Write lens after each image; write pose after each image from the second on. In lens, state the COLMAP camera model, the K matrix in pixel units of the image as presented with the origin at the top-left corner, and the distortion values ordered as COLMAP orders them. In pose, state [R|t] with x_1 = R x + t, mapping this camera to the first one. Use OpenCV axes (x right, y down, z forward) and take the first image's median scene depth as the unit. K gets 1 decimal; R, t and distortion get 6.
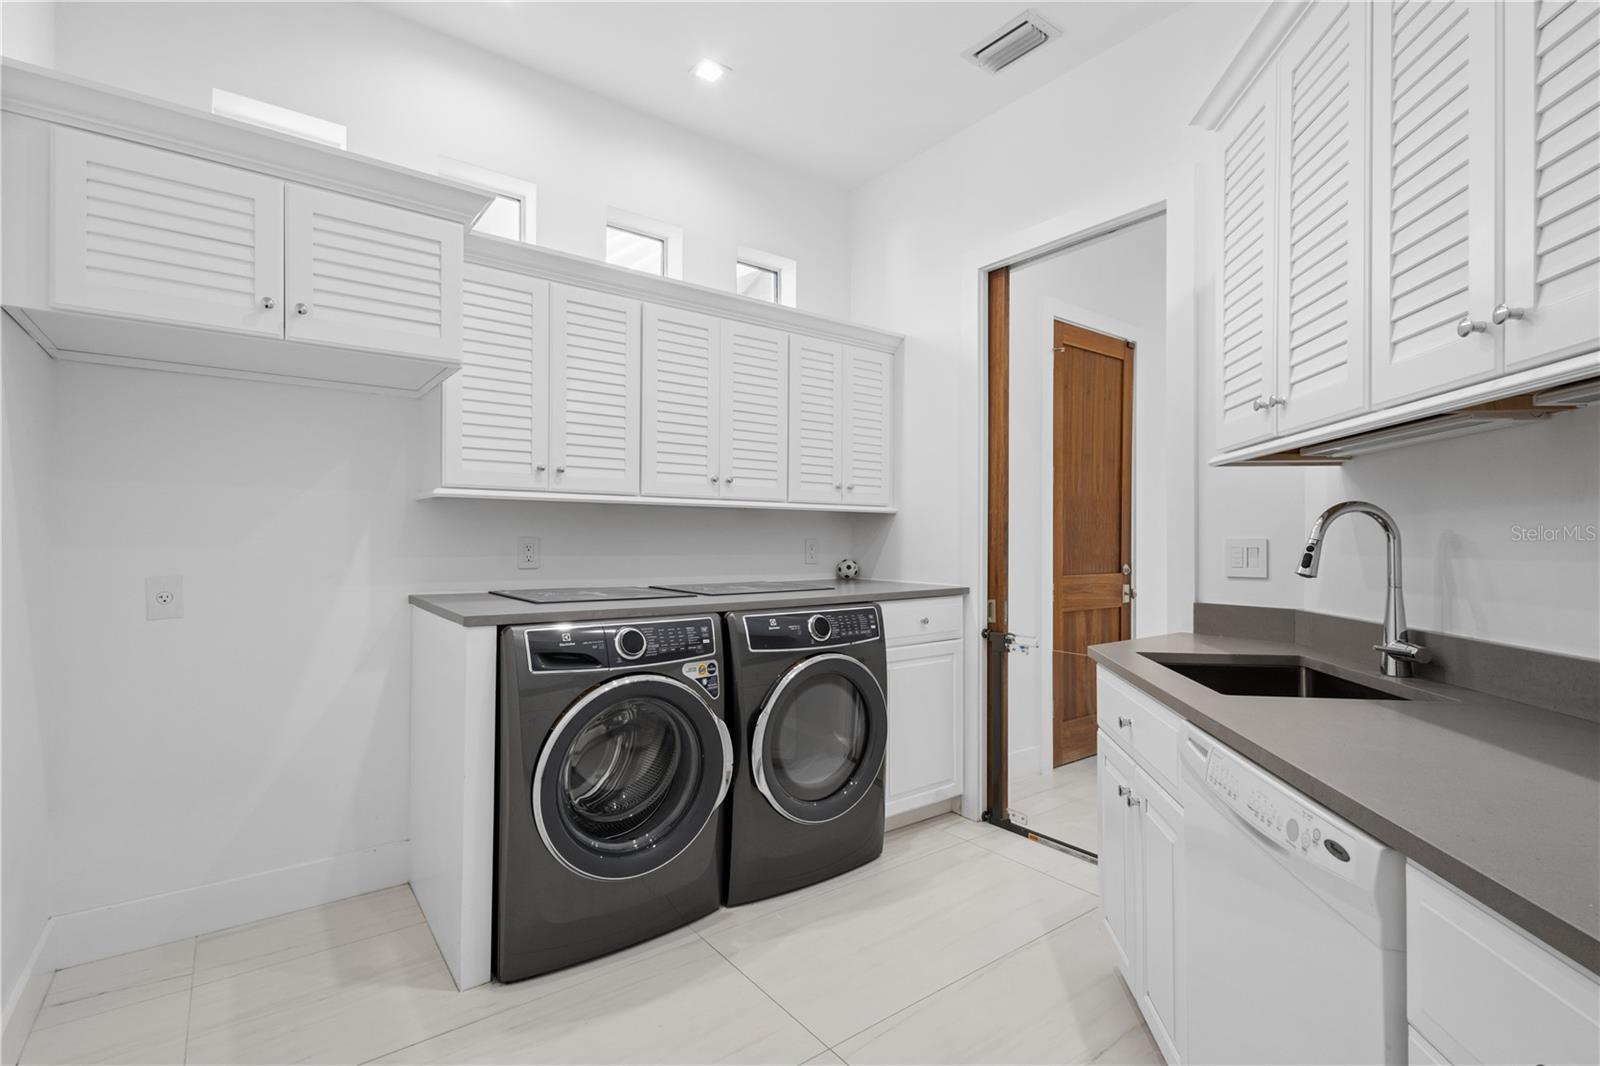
lens RADIAL K [[733.7, 0, 799.8], [0, 733.7, 535.1], [0, 0, 1]] dist [0.002268, -0.000306]
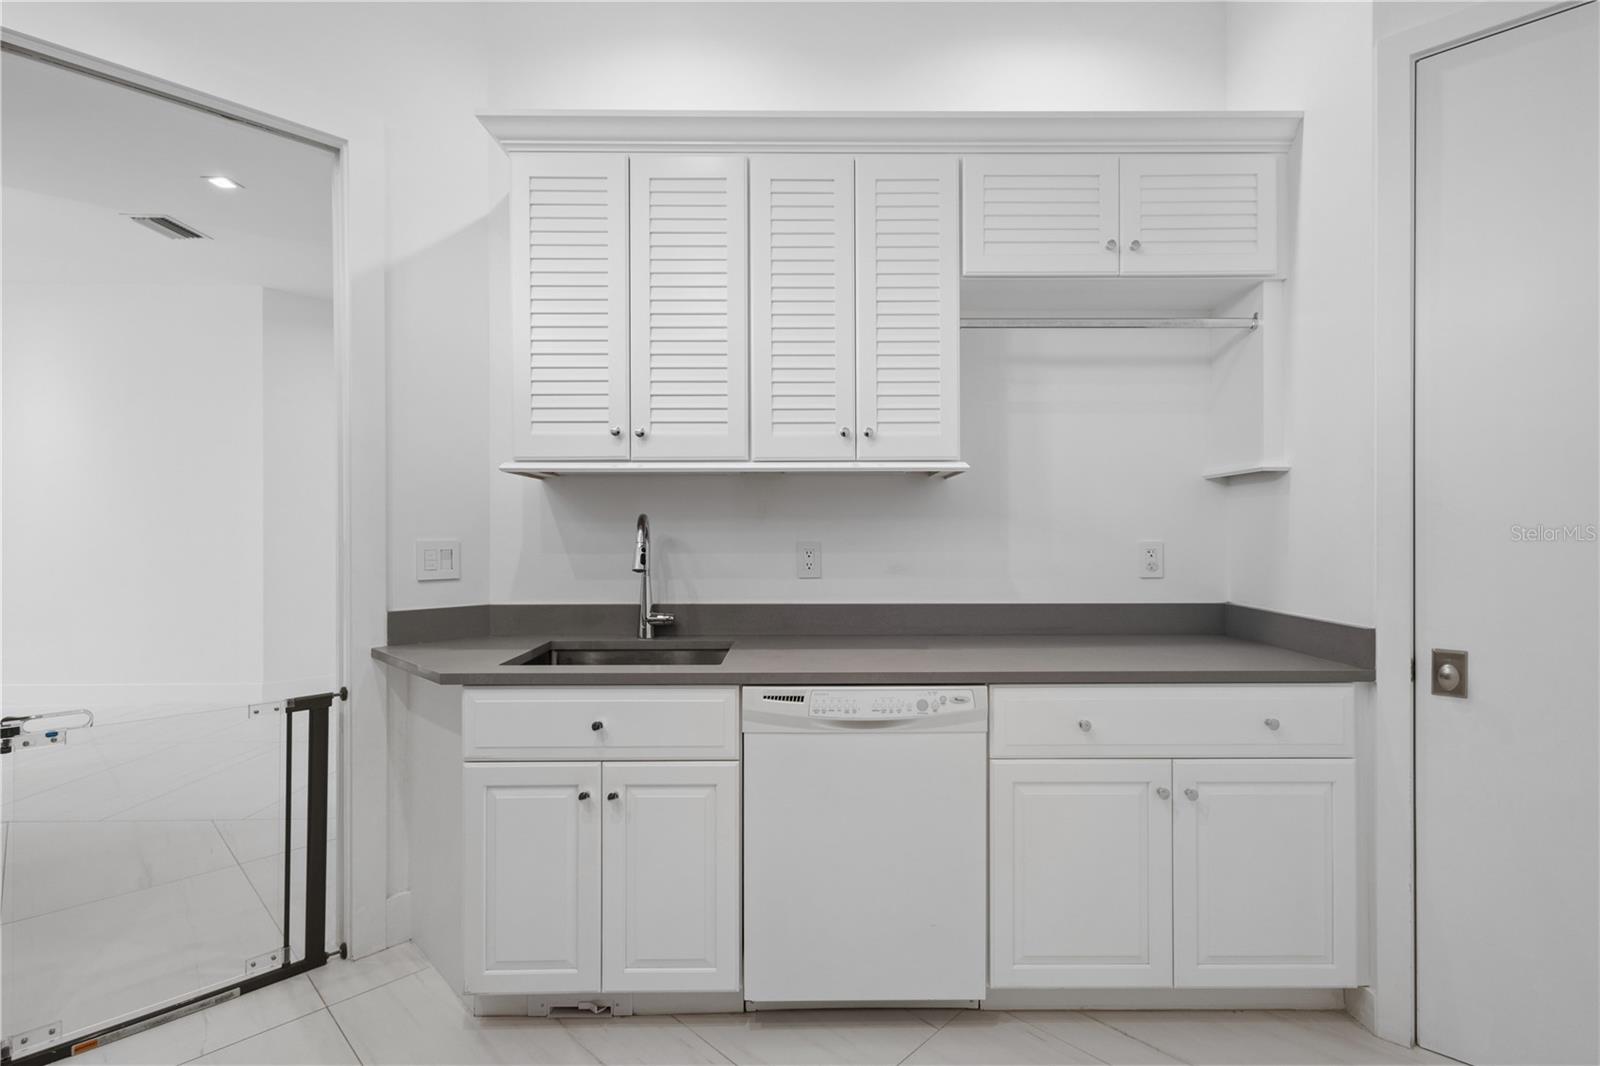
lens RADIAL K [[733.7, 0, 799.8], [0, 733.7, 533.2], [0, 0, 1]] dist [0.002268, -0.000306]
pose [[-0.150252, -0.003958, 0.988640, -0.533948], [-0.005813, 0.999978, 0.003119, -0.013880], [-0.988631, -0.005279, -0.150272, 0.779329]]
